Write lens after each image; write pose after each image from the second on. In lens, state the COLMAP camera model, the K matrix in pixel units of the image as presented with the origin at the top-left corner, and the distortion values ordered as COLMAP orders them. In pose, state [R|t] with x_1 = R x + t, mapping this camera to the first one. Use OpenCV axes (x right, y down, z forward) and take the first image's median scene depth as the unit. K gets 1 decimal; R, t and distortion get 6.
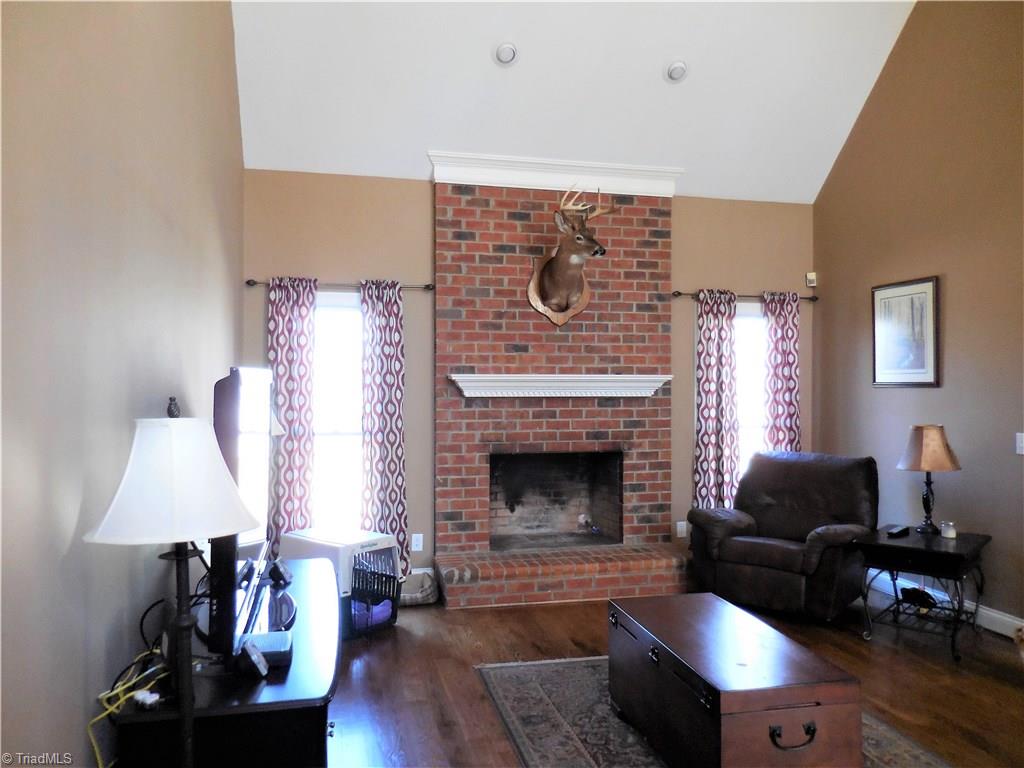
lens RADIAL K [[781.0, 0, 513.3], [0, 781.0, 382.7], [0, 0, 1]] dist [-0.007378, 0.022963]
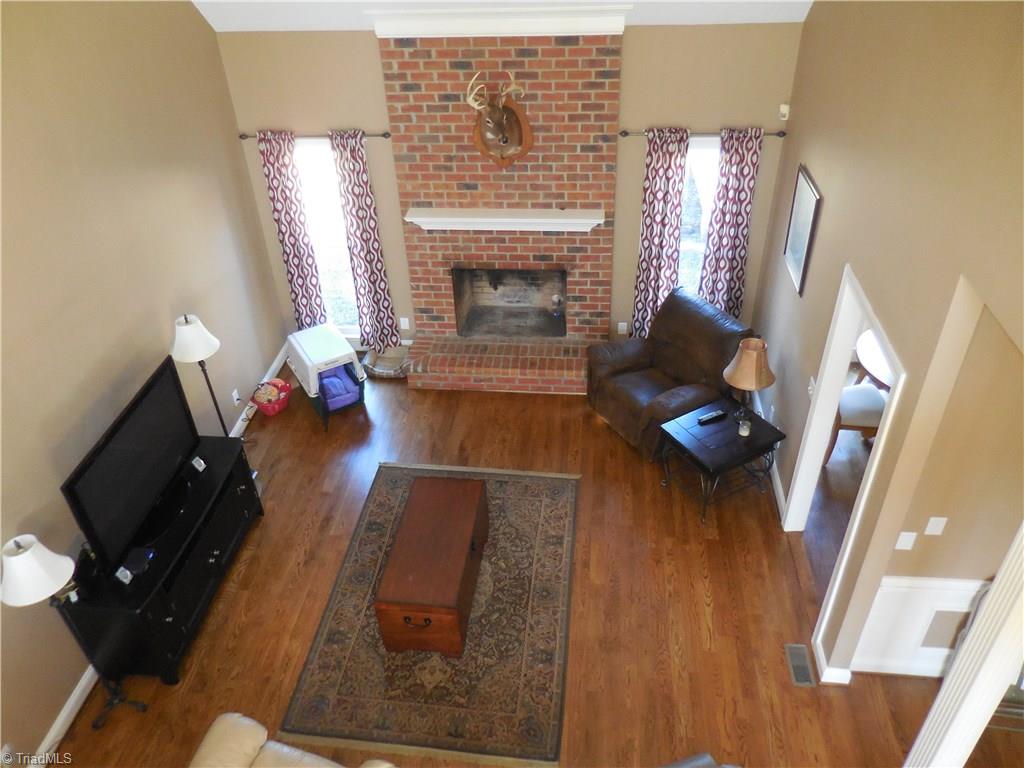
lens RADIAL K [[781.0, 0, 514.1], [0, 781.0, 382.8], [0, 0, 1]] dist [-0.007378, 0.022963]
pose [[0.942215, 0.167587, -0.290078, 0.446888], [0.035119, 0.811702, 0.583016, -0.473302], [0.333163, -0.559513, 0.758912, -0.003772]]
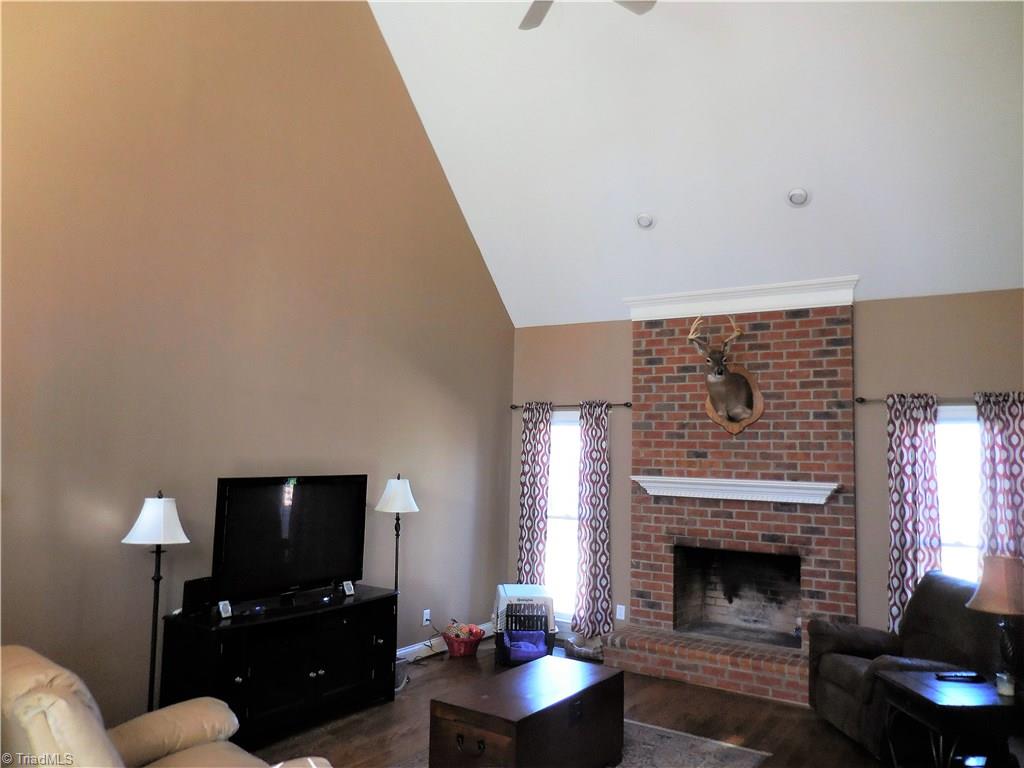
lens RADIAL K [[781.0, 0, 515.4], [0, 781.0, 384.9], [0, 0, 1]] dist [-0.007378, 0.022963]
pose [[0.690270, -0.048859, -0.721900, 0.653087], [-0.024172, 0.995603, -0.090496, -0.035523], [0.723148, 0.079917, 0.686054, 0.010209]]
